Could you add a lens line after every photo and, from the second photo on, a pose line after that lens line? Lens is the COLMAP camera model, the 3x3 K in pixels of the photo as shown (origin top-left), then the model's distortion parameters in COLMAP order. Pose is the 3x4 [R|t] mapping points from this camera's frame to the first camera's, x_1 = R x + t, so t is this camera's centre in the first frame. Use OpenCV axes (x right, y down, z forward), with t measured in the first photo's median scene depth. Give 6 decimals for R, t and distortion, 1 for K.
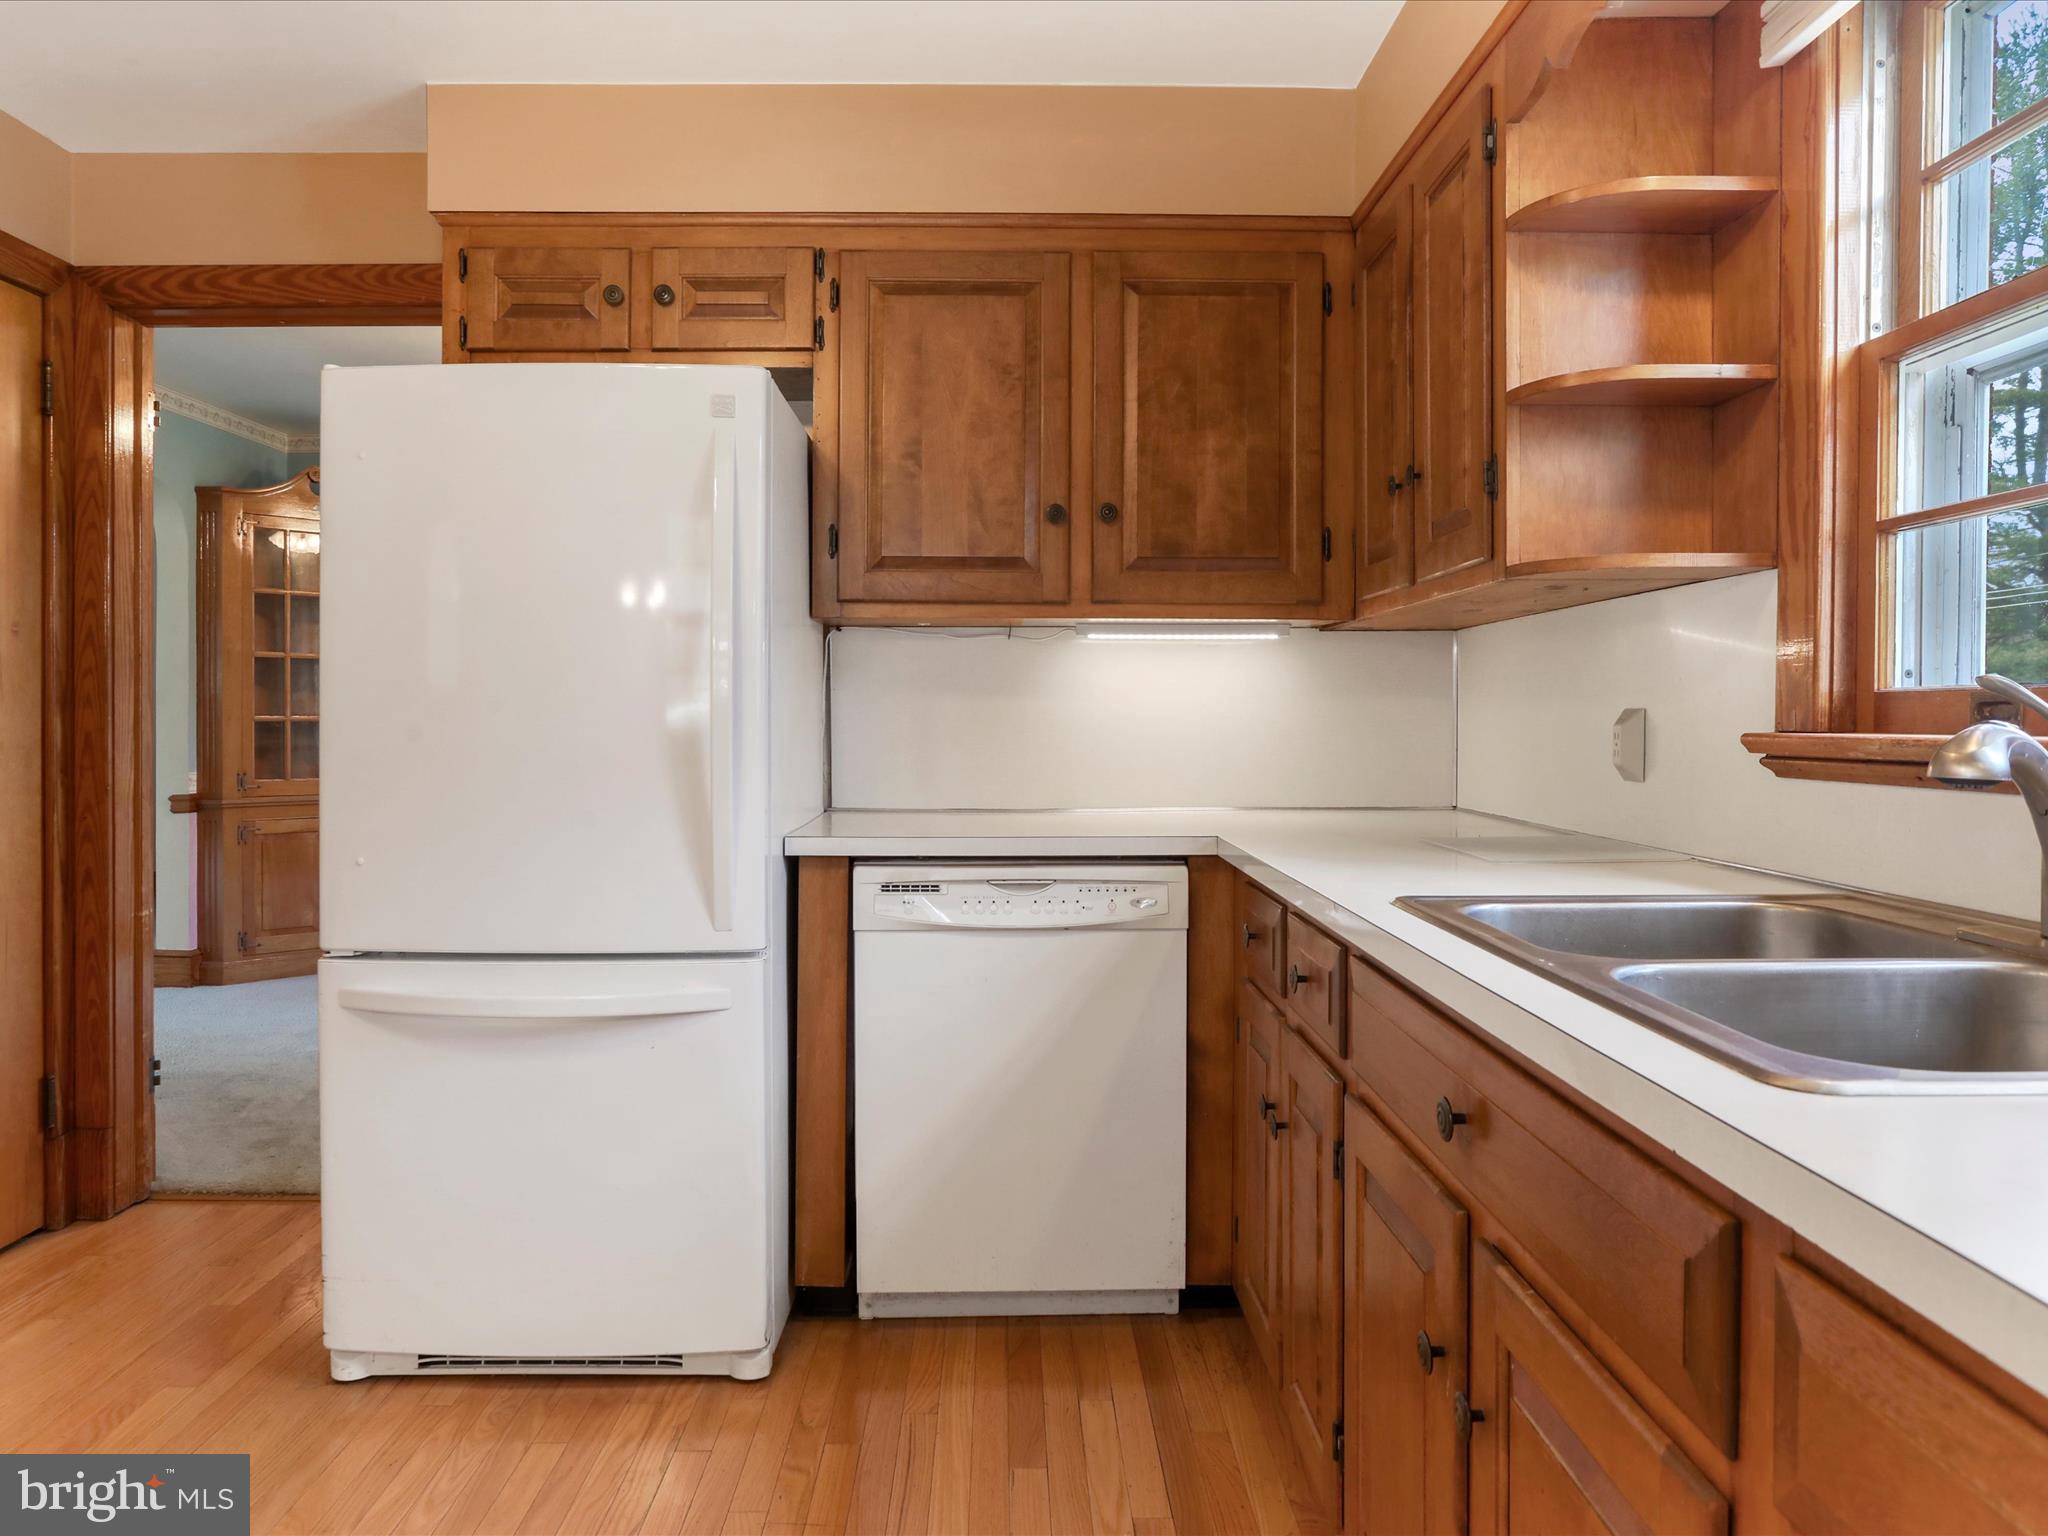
lens RADIAL K [[1403.8, 0, 1015.1], [0, 1403.8, 729.7], [0, 0, 1]] dist [-0.017202, 0.007348]
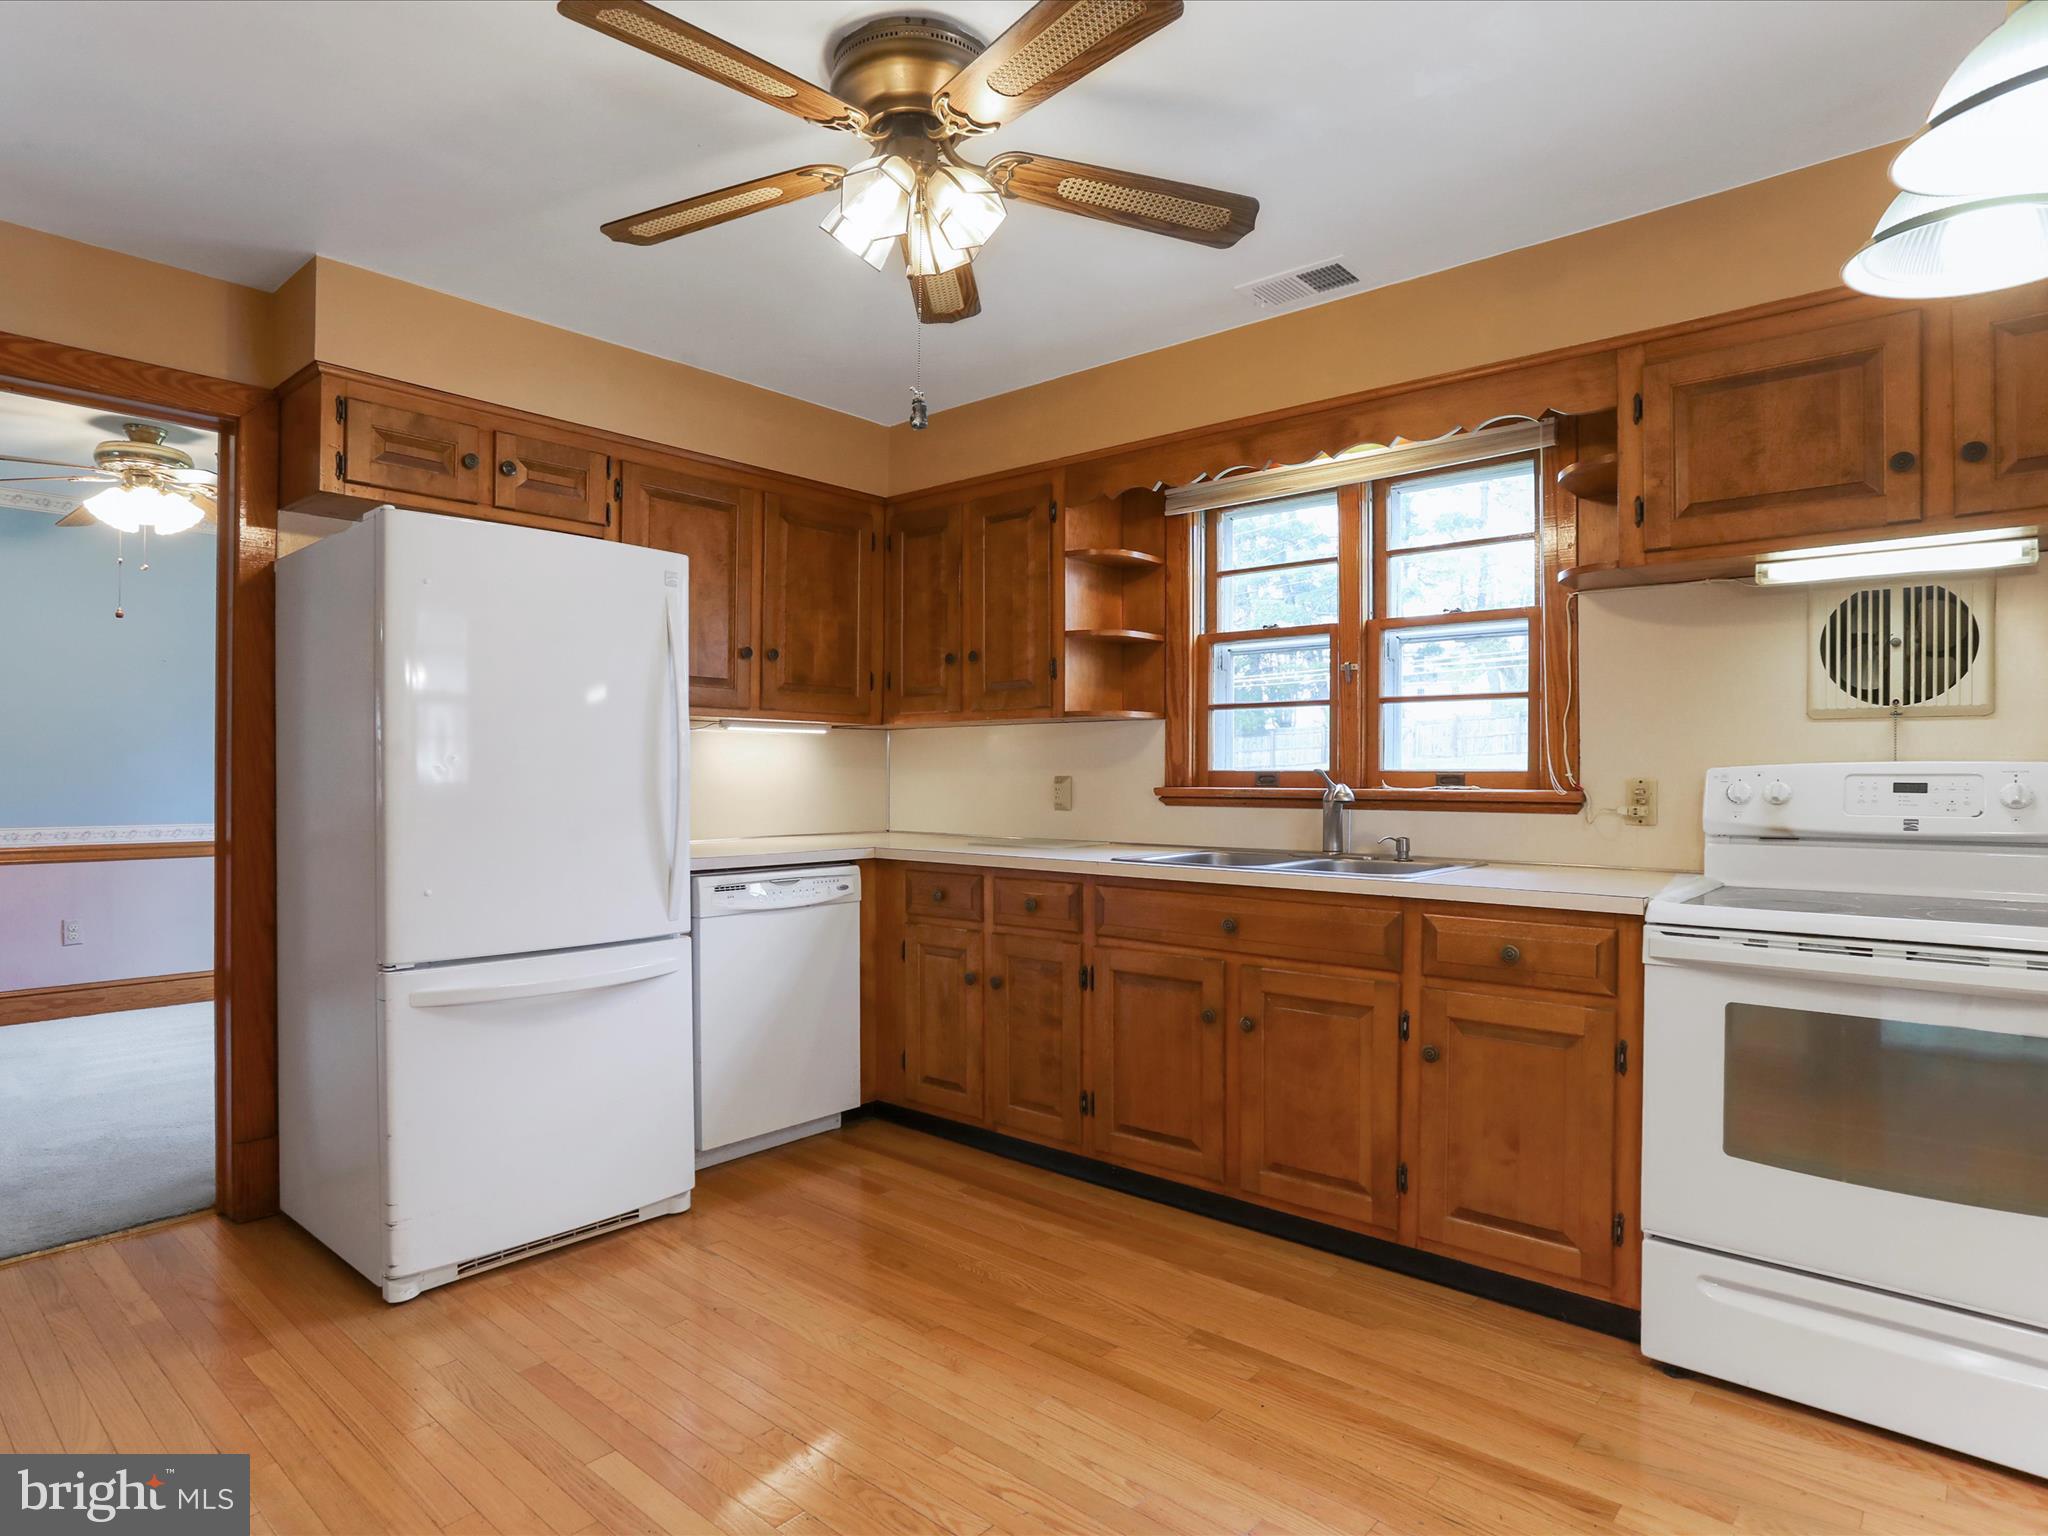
lens RADIAL K [[1140.8, 0, 1020.4], [0, 1140.8, 775.1], [0, 0, 1]] dist [-0.030476, 0.021144]
pose [[0.670668, 0.001837, 0.741755, -0.721472], [0.005437, 0.999958, -0.007392, -0.003414], [-0.741737, 0.008990, 0.670630, -0.096565]]
